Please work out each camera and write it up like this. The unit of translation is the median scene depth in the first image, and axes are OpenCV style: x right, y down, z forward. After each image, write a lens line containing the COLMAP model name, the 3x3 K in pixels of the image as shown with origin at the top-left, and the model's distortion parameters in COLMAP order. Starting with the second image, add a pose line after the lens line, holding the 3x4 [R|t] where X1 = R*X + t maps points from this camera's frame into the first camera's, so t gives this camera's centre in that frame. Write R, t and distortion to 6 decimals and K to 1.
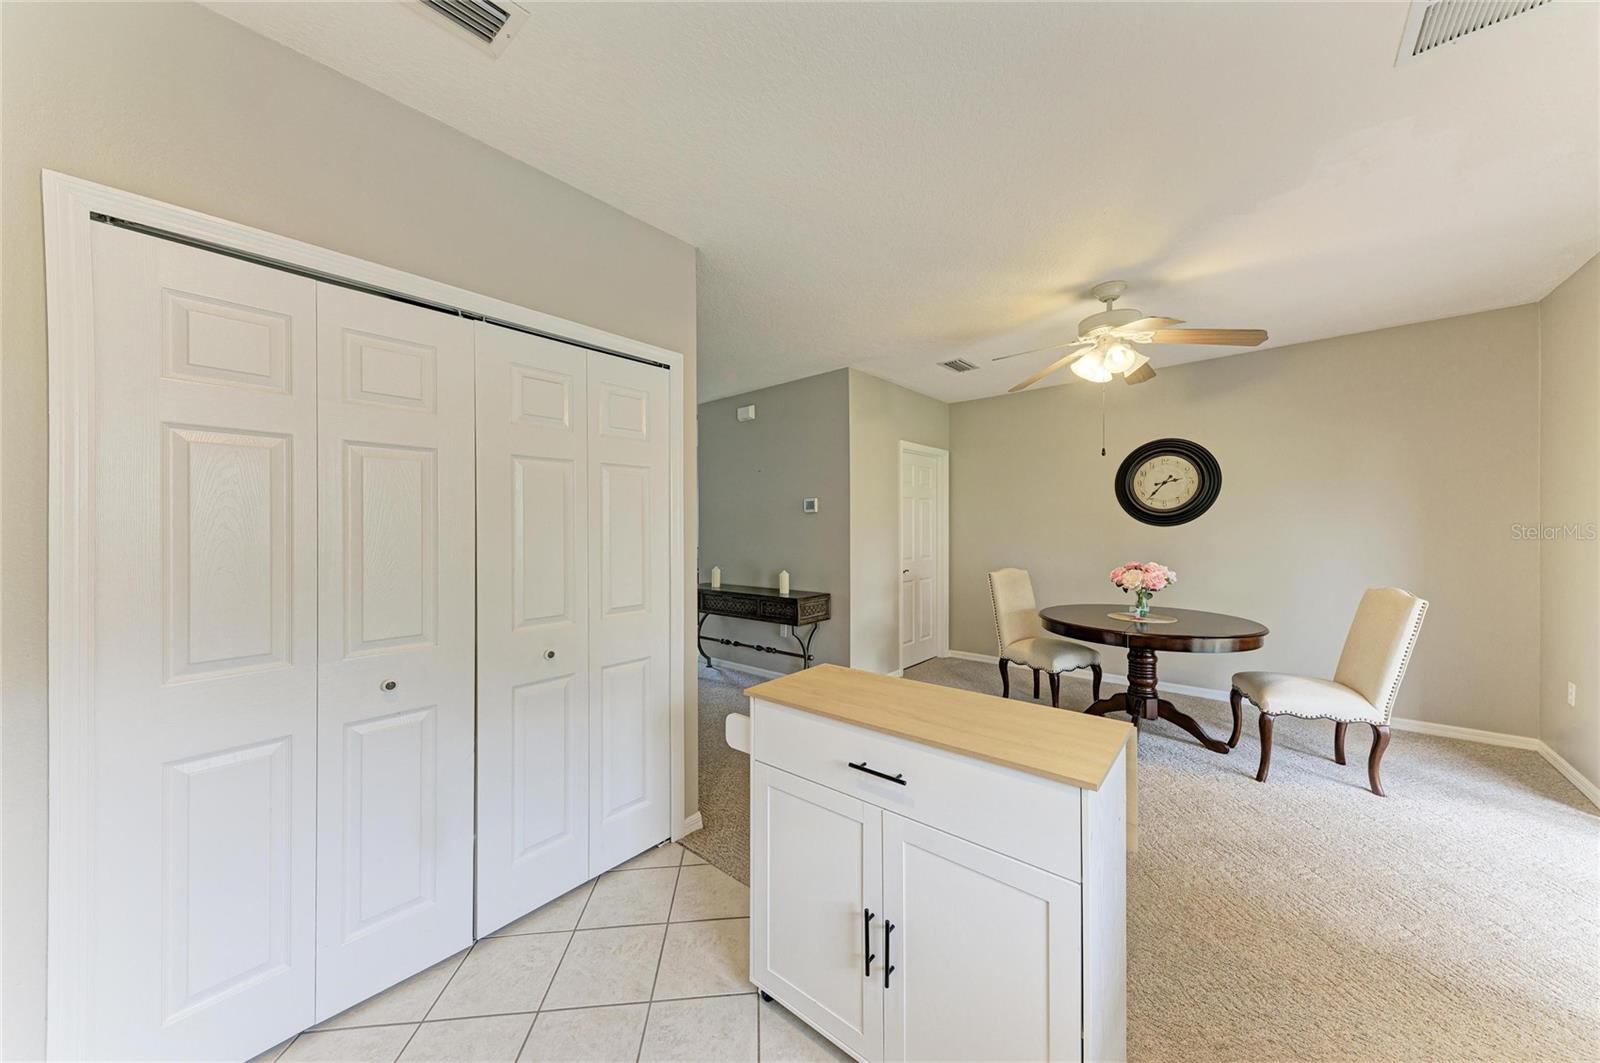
lens RADIAL K [[547.7, 0, 805.5], [0, 547.7, 528.5], [0, 0, 1]] dist [0.022091, -0.005541]
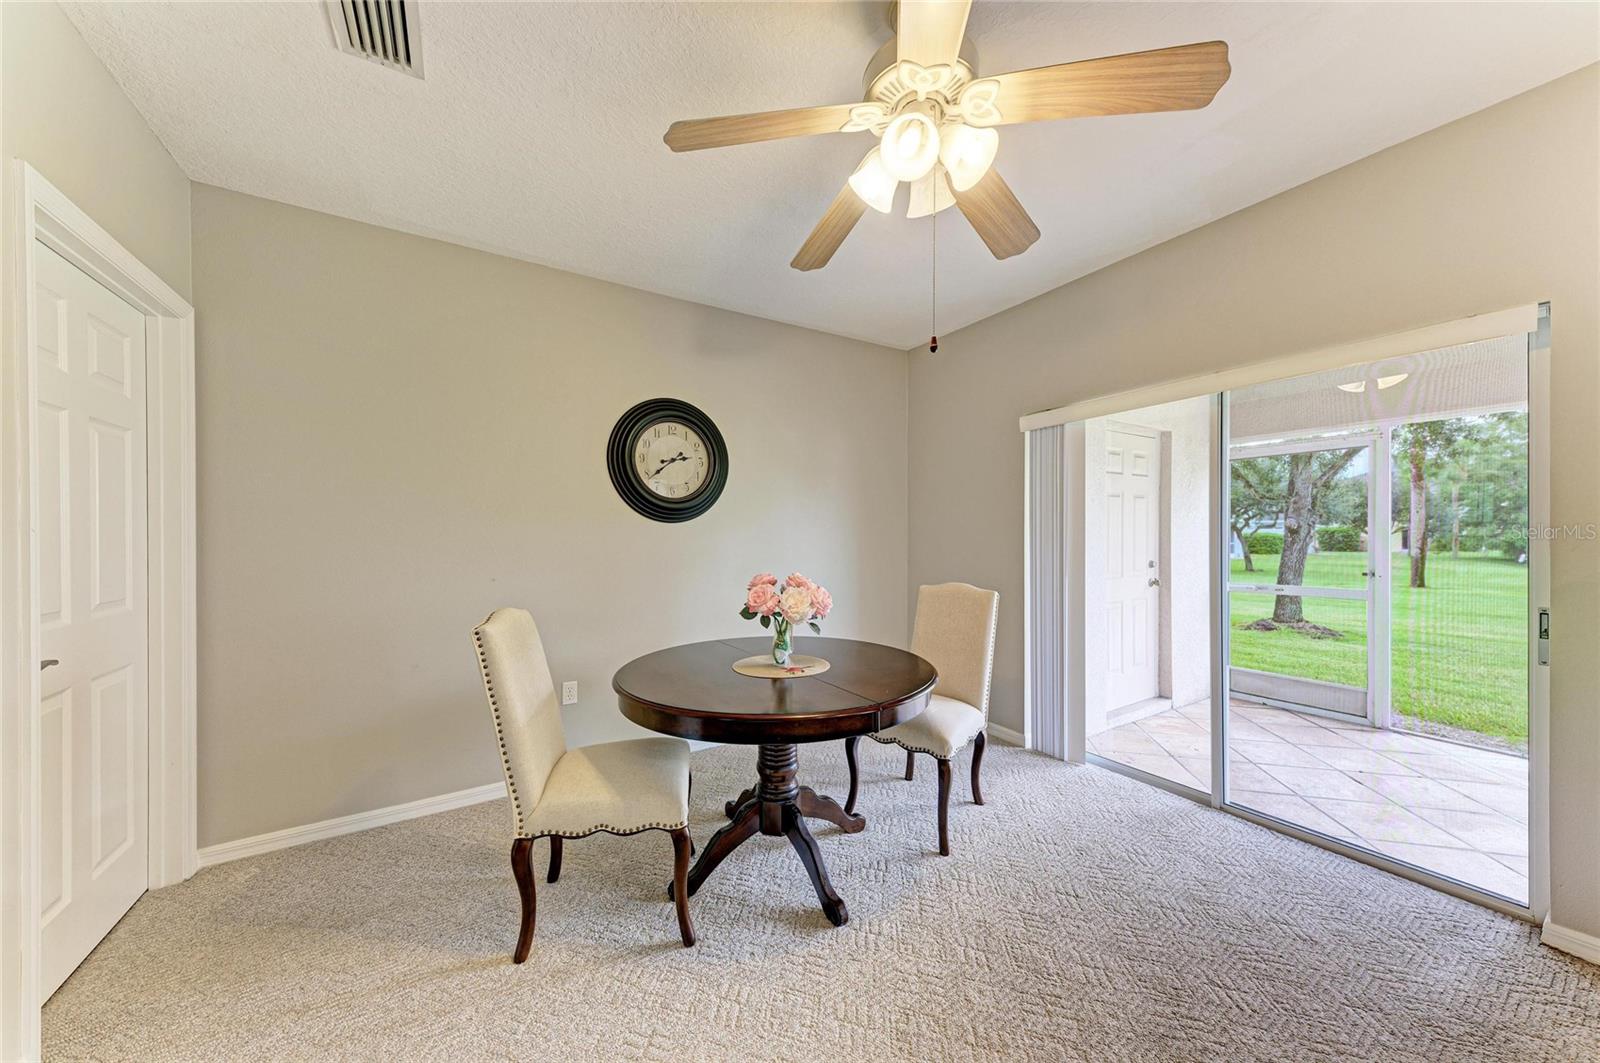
lens RADIAL K [[545.9, 0, 800.8], [0, 545.9, 535.4], [0, 0, 1]] dist [0.012504, -0.000174]
pose [[0.303911, 0.009156, 0.952656, 0.044821], [0.004957, 0.999925, -0.011192, 0.026218], [-0.952687, 0.008123, 0.303843, 0.797939]]
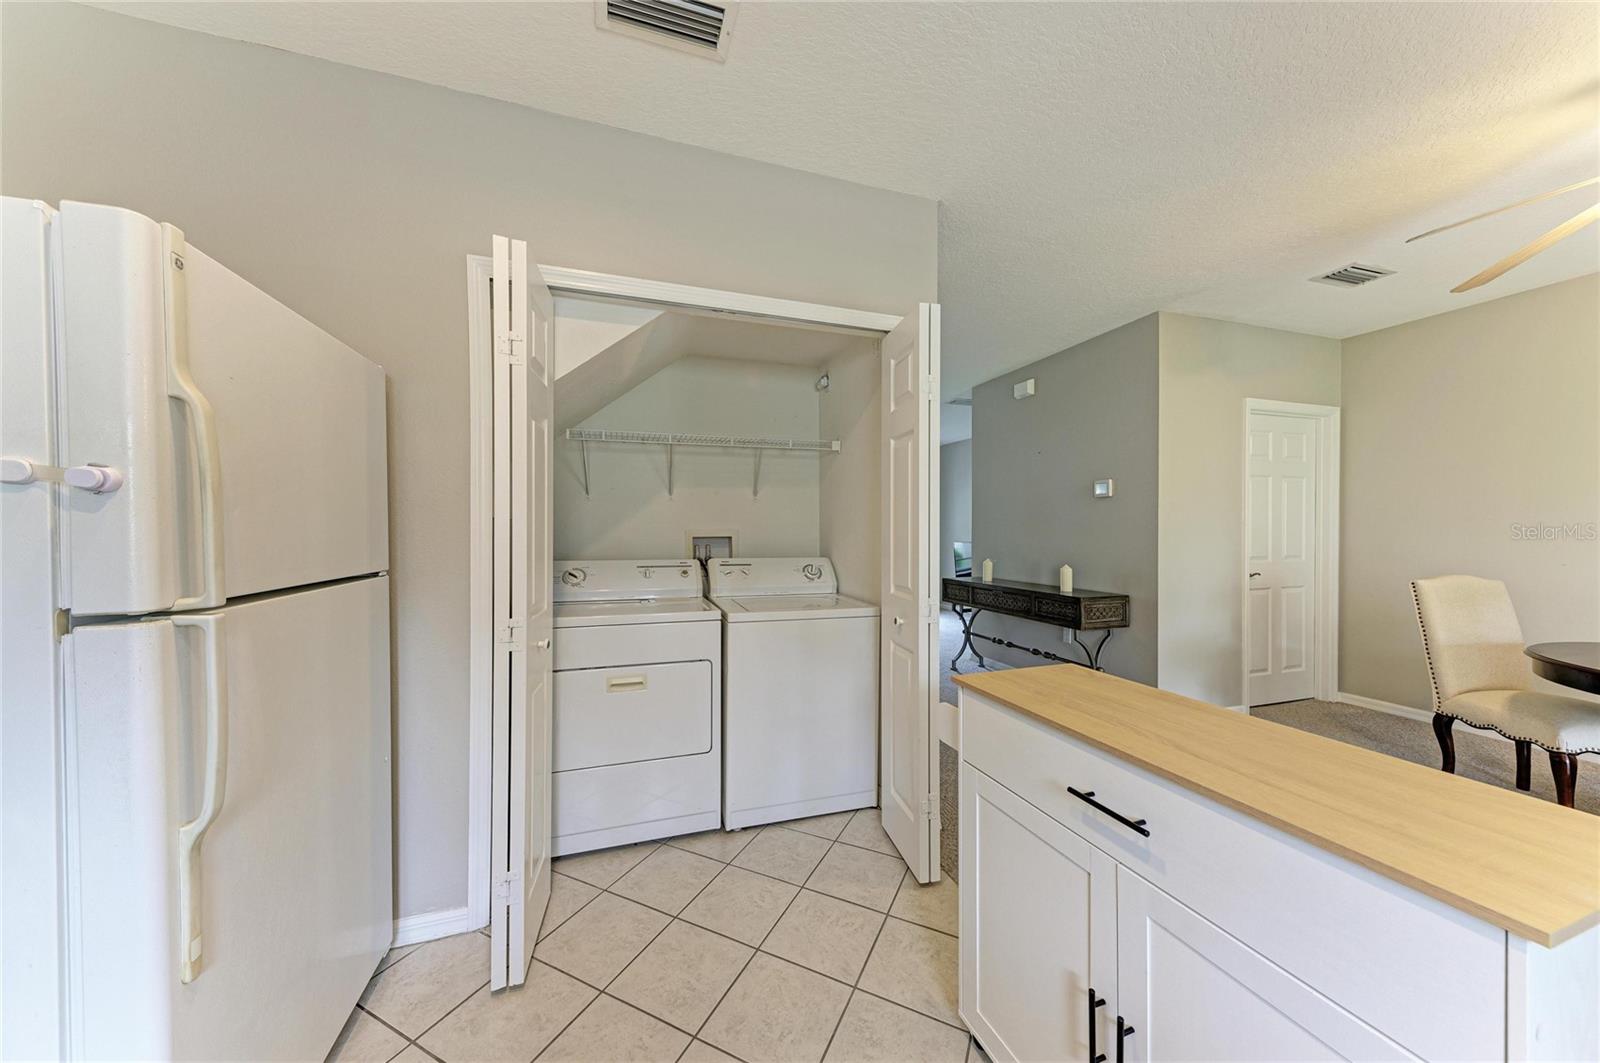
lens RADIAL K [[546.0, 0, 799.4], [0, 546.0, 529.8], [0, 0, 1]] dist [0.021950, -0.005119]
pose [[0.857215, 0.008572, -0.514887, 0.057048], [-0.007971, 0.999963, 0.003377, 0.028191], [0.514897, 0.001209, 0.857251, 0.061409]]
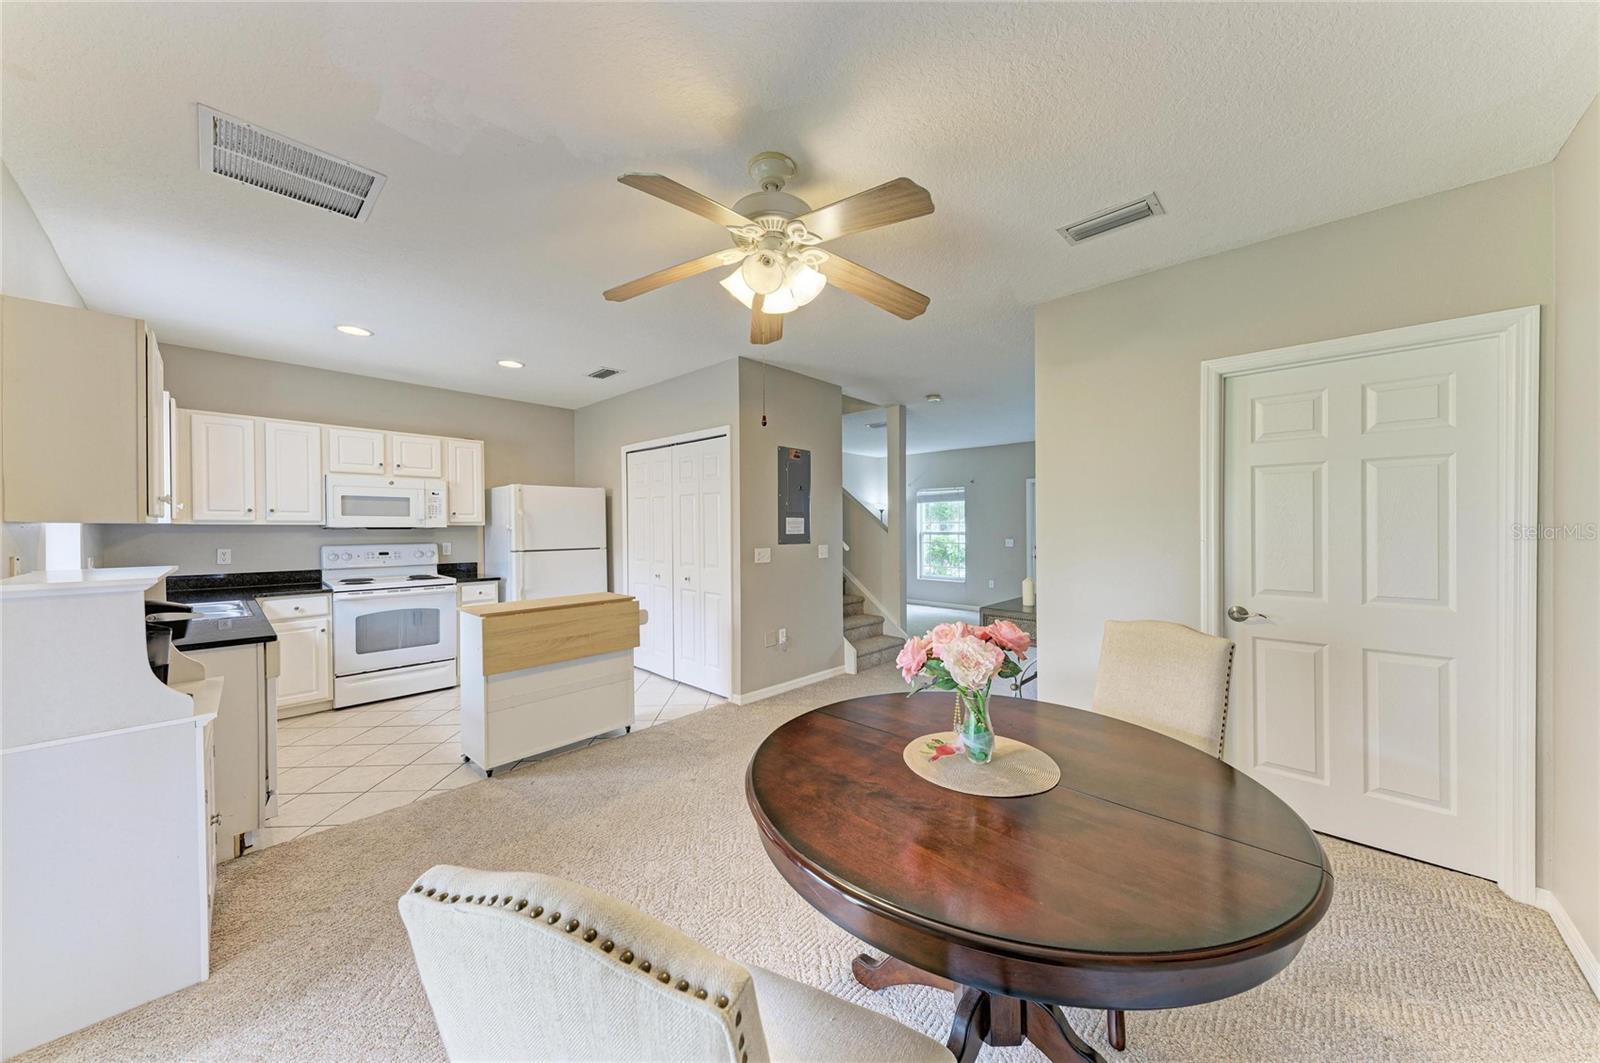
lens RADIAL K [[547.7, 0, 805.5], [0, 547.7, 528.5], [0, 0, 1]] dist [0.022091, -0.005541]
pose [[-0.044388, 0.015648, -0.998892, 1.014133], [-0.000998, 0.999876, 0.015708, -0.011879], [0.999014, 0.001694, -0.044367, 0.890802]]
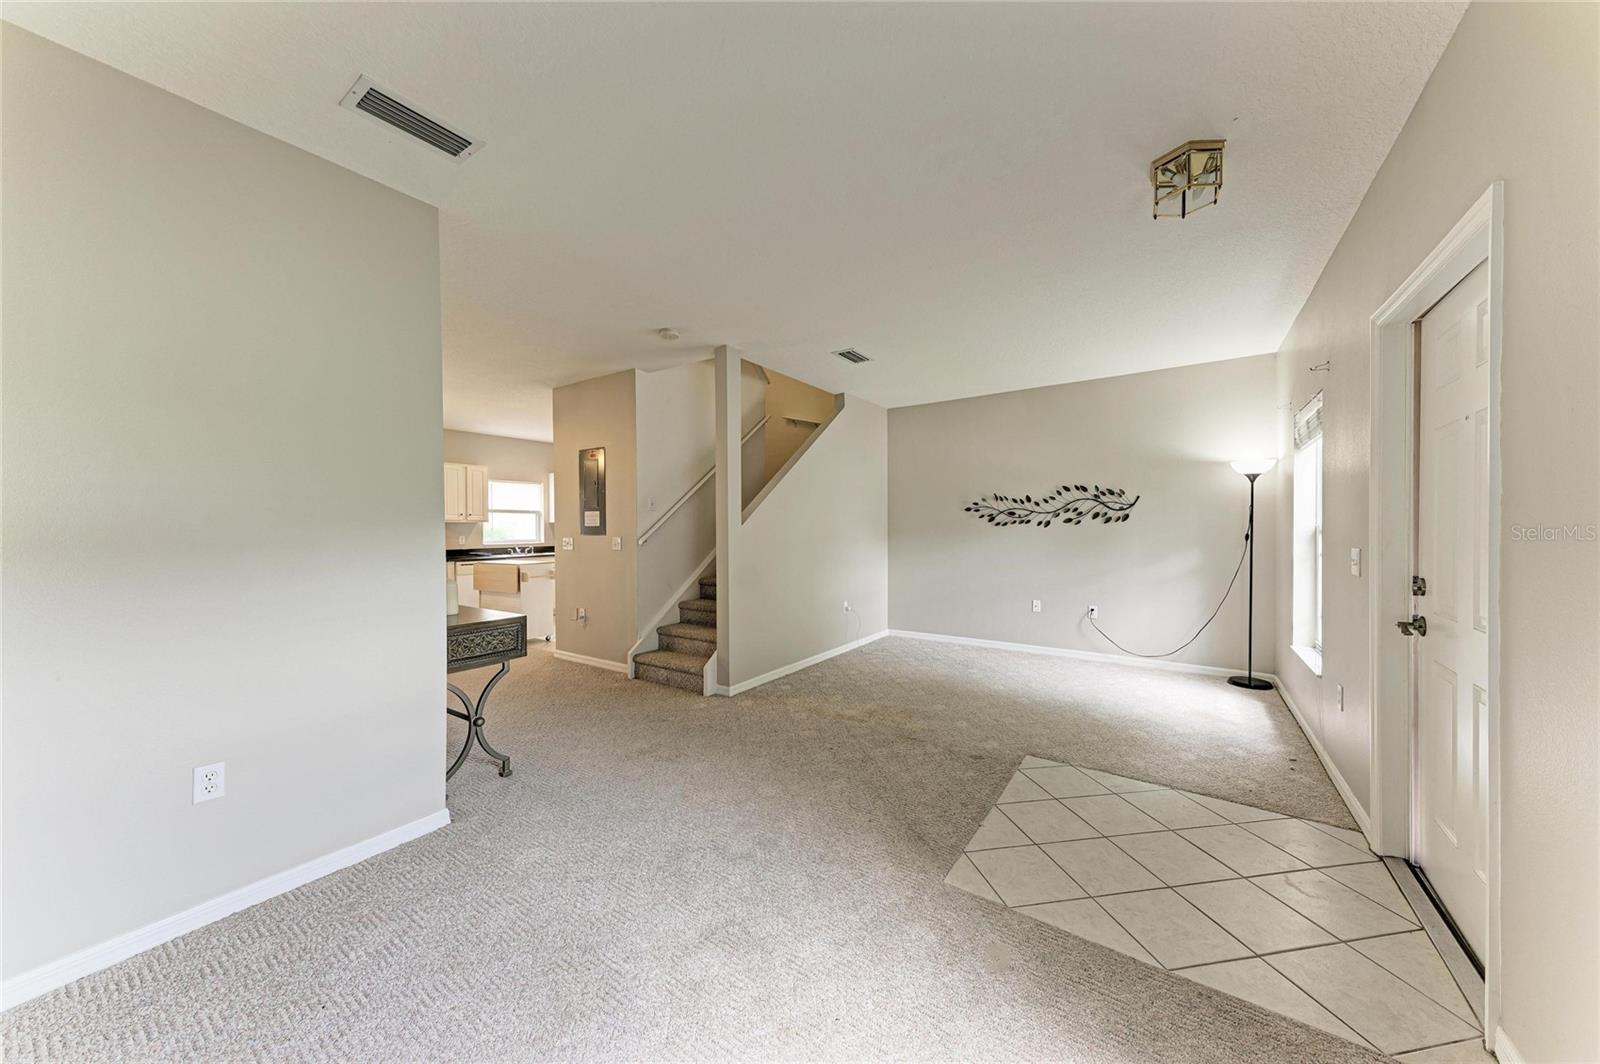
lens RADIAL K [[535.7, 0, 809.5], [0, 535.7, 532.7], [0, 0, 1]] dist [0.015959, -0.004753]
pose [[-0.994063, 0.018170, -0.107277, -0.666293], [0.017258, 0.999807, 0.009422, 0.034536], [0.107428, 0.007514, -0.994184, 2.237218]]
